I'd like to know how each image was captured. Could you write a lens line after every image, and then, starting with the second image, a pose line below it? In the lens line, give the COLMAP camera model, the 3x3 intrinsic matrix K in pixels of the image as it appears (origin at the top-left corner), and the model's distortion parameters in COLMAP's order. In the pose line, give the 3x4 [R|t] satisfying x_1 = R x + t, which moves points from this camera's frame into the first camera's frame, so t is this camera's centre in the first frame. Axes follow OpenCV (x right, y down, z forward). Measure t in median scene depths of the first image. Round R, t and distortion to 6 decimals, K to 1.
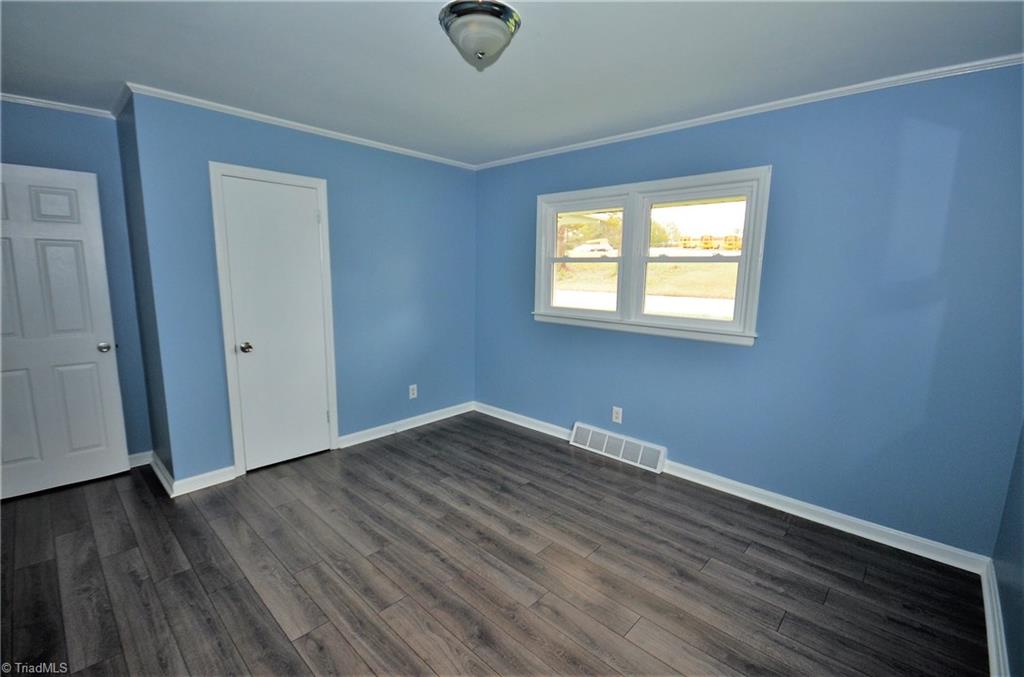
lens RADIAL K [[449.6, 0, 508.9], [0, 449.6, 340.7], [0, 0, 1]] dist [-0.003591, -0.001117]
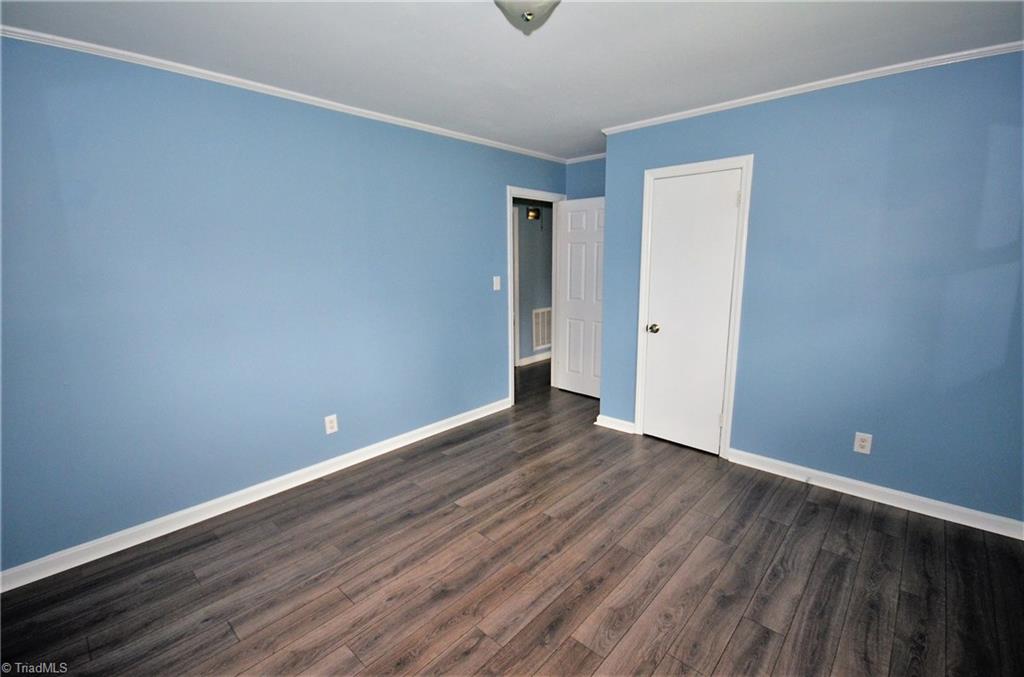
lens RADIAL K [[451.8, 0, 512.0], [0, 451.8, 338.5], [0, 0, 1]] dist [0.003059, -0.000264]
pose [[0.013644, 0.162430, -0.986626, 0.582083], [-0.145852, 0.976487, 0.158744, -0.095126], [0.989212, 0.141736, 0.037014, 0.641580]]
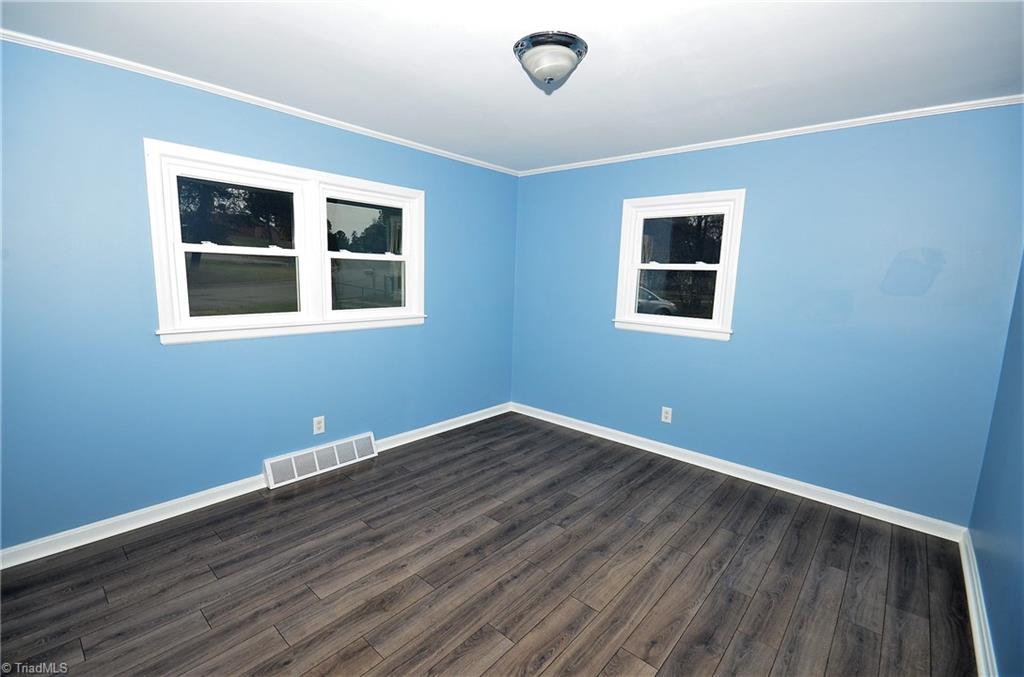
lens RADIAL K [[452.3, 0, 508.7], [0, 452.3, 340.1], [0, 0, 1]] dist [-0.001648, 0.000332]
pose [[-0.028706, -0.163533, 0.986120, -0.789991], [0.126527, 0.977997, 0.165869, -0.130183], [-0.991548, 0.129532, -0.007383, 0.742924]]
